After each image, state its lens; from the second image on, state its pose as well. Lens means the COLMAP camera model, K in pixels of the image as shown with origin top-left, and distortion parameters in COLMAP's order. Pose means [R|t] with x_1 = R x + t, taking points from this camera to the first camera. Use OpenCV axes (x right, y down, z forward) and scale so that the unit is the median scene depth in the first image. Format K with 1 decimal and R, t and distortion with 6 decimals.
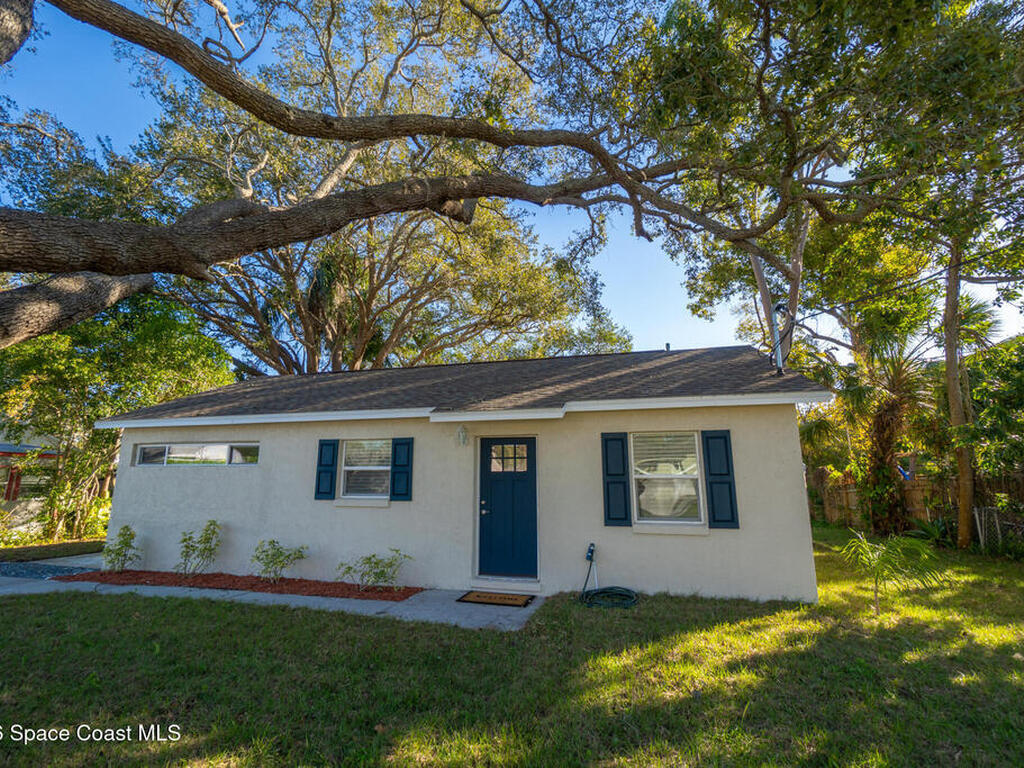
lens RADIAL K [[504.0, 0, 509.8], [0, 504.0, 382.7], [0, 0, 1]] dist [-0.008983, 0.001443]
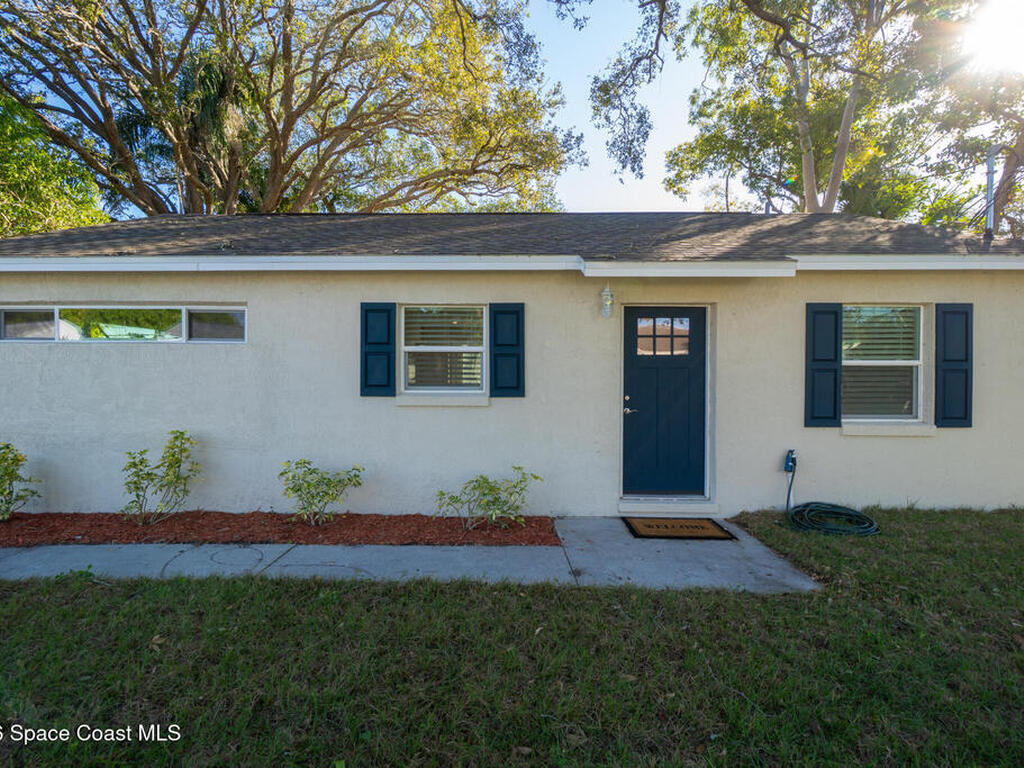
lens RADIAL K [[504.0, 0, 513.0], [0, 504.0, 383.6], [0, 0, 1]] dist [-0.008983, 0.001443]
pose [[0.968695, -0.005221, 0.248198, -0.369706], [-0.048873, 0.976202, 0.211283, 0.073163], [-0.243395, -0.216799, 0.945387, 0.358094]]
